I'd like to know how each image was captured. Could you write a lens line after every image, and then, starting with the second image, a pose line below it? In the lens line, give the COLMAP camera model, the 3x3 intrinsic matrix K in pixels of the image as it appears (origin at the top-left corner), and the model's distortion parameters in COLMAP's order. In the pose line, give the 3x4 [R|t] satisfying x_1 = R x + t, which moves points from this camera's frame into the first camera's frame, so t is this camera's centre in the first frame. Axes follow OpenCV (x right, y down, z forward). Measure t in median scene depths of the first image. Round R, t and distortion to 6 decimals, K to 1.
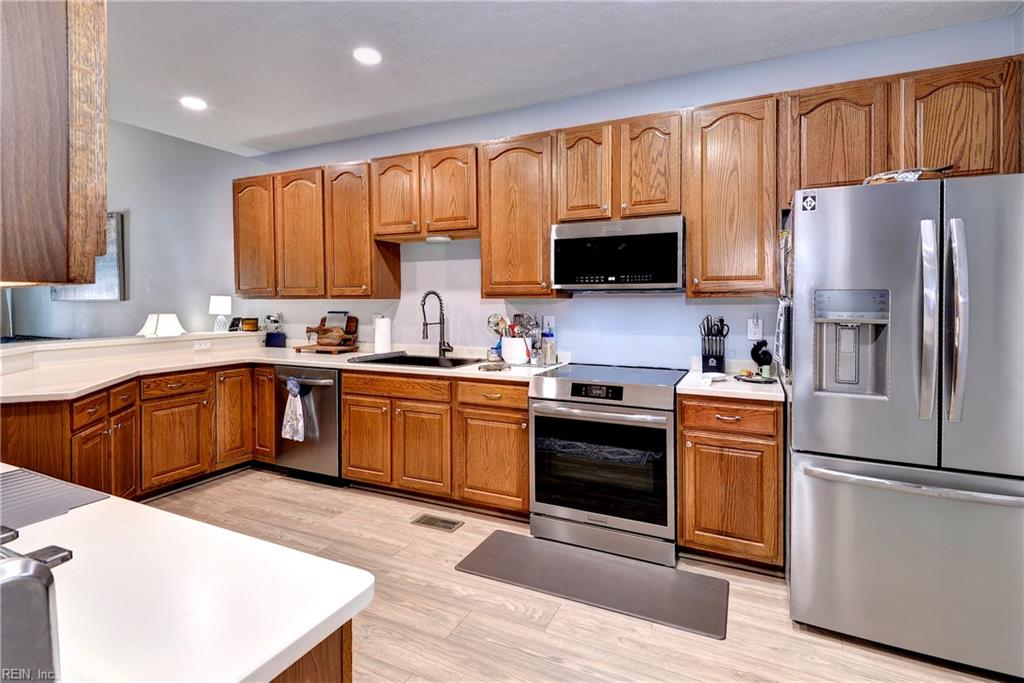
lens RADIAL K [[465.4, 0, 526.3], [0, 465.4, 307.7], [0, 0, 1]] dist [0.025608, -0.000141]
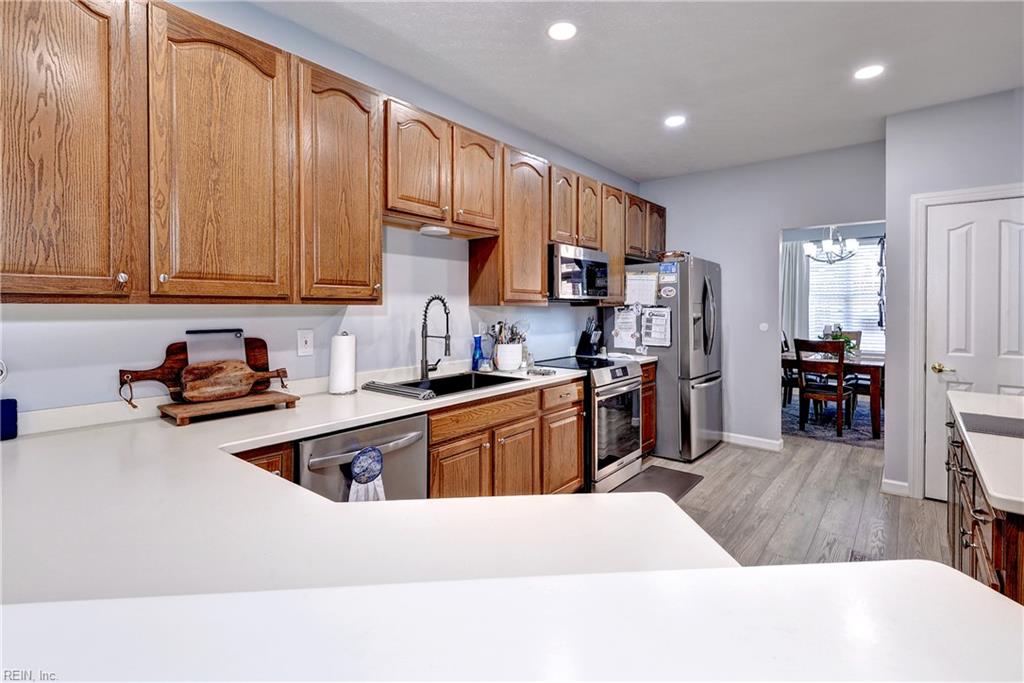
lens RADIAL K [[484.6, 0, 518.3], [0, 484.6, 303.7], [0, 0, 1]] dist [0.025469, -0.019885]
pose [[0.257151, 0.008968, 0.966330, -0.974724], [0.011277, 0.999861, -0.012280, -0.010947], [-0.966305, 0.014055, 0.257014, 0.660434]]
